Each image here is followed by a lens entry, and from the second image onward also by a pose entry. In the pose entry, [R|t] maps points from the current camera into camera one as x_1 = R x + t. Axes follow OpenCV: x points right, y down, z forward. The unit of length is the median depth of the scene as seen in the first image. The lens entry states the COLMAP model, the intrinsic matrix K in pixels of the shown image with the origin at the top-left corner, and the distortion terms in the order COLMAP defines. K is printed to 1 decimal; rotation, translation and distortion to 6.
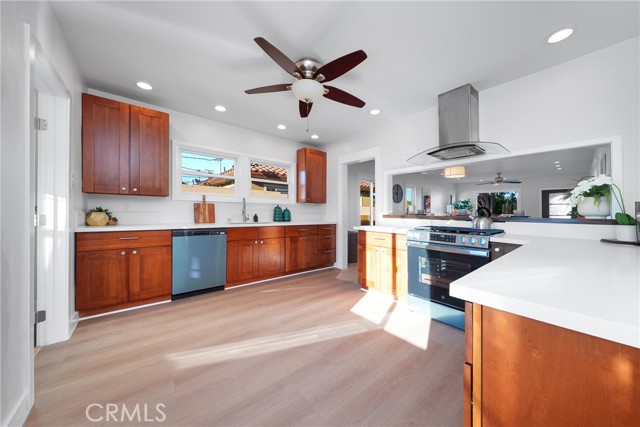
lens RADIAL K [[220.0, 0, 321.3], [0, 220.0, 213.7], [0, 0, 1]] dist [-0.000440, -0.000020]
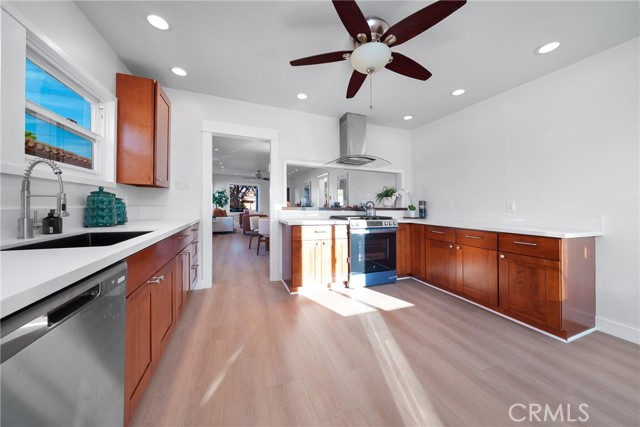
lens RADIAL K [[223.0, 0, 325.4], [0, 223.0, 202.7], [0, 0, 1]] dist [0.000268, 0.000013]
pose [[0.305331, 0.001010, 0.952246, -0.830864], [-0.001545, 0.999999, -0.000565, -0.018598], [-0.952245, -0.001299, 0.305333, 0.829887]]
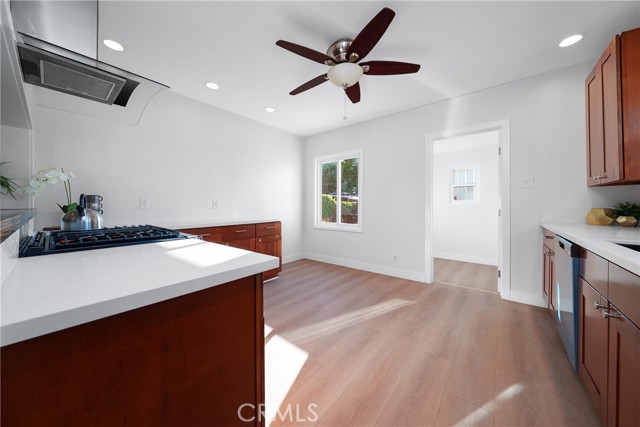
lens RADIAL K [[220.0, 0, 321.3], [0, 220.0, 213.7], [0, 0, 1]] dist [-0.000440, -0.000020]
pose [[-0.981908, -0.001326, -0.189352, 0.199184], [-0.010895, 0.998715, 0.049504, -0.014139], [0.189043, 0.050671, -0.980661, 1.712724]]
